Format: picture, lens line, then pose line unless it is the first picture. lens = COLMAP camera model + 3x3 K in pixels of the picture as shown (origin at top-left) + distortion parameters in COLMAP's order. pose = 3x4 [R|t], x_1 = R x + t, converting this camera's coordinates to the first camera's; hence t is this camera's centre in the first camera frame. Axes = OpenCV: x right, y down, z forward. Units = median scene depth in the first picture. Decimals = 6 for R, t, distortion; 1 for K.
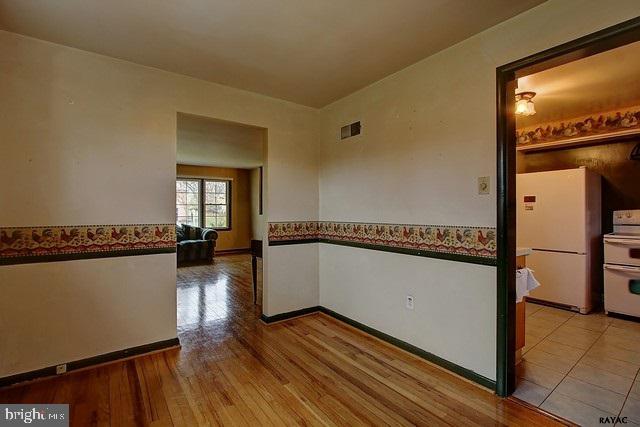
lens RADIAL K [[295.1, 0, 319.0], [0, 295.1, 210.4], [0, 0, 1]] dist [0.000040, 0.000257]
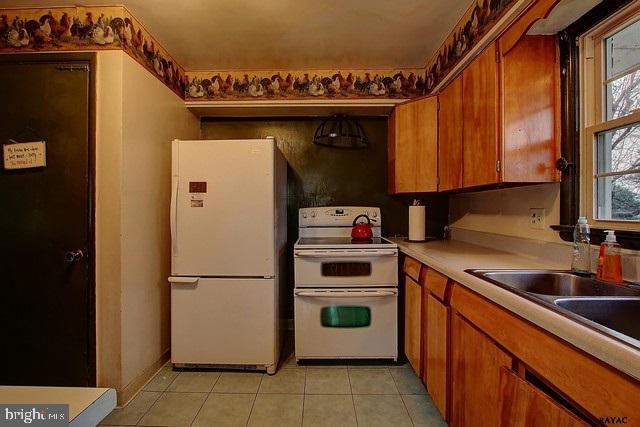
lens RADIAL K [[301.1, 0, 319.1], [0, 301.1, 209.4], [0, 0, 1]] dist [-0.015135, -0.000339]
pose [[0.612958, 0.003327, 0.790108, 0.444513], [-0.000114, 0.999991, -0.004122, 0.006855], [-0.790115, 0.002437, 0.612953, 0.517663]]
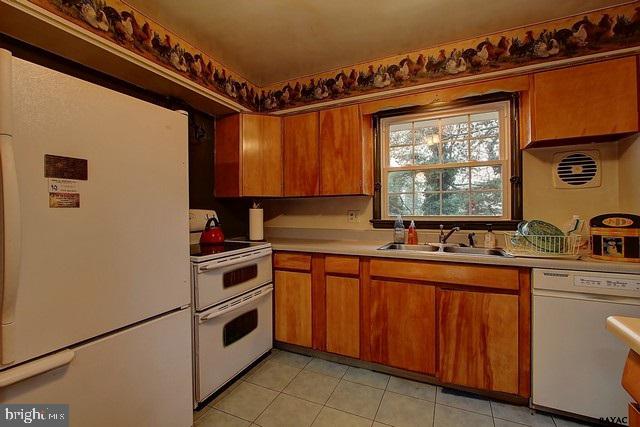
lens RADIAL K [[290.9, 0, 310.1], [0, 290.9, 210.2], [0, 0, 1]] dist [-0.002772, 0.000091]
pose [[-0.455323, 0.012464, 0.890239, 0.402688], [0.011758, 0.999899, -0.007986, 0.007204], [-0.890249, 0.006831, -0.455424, 1.004987]]
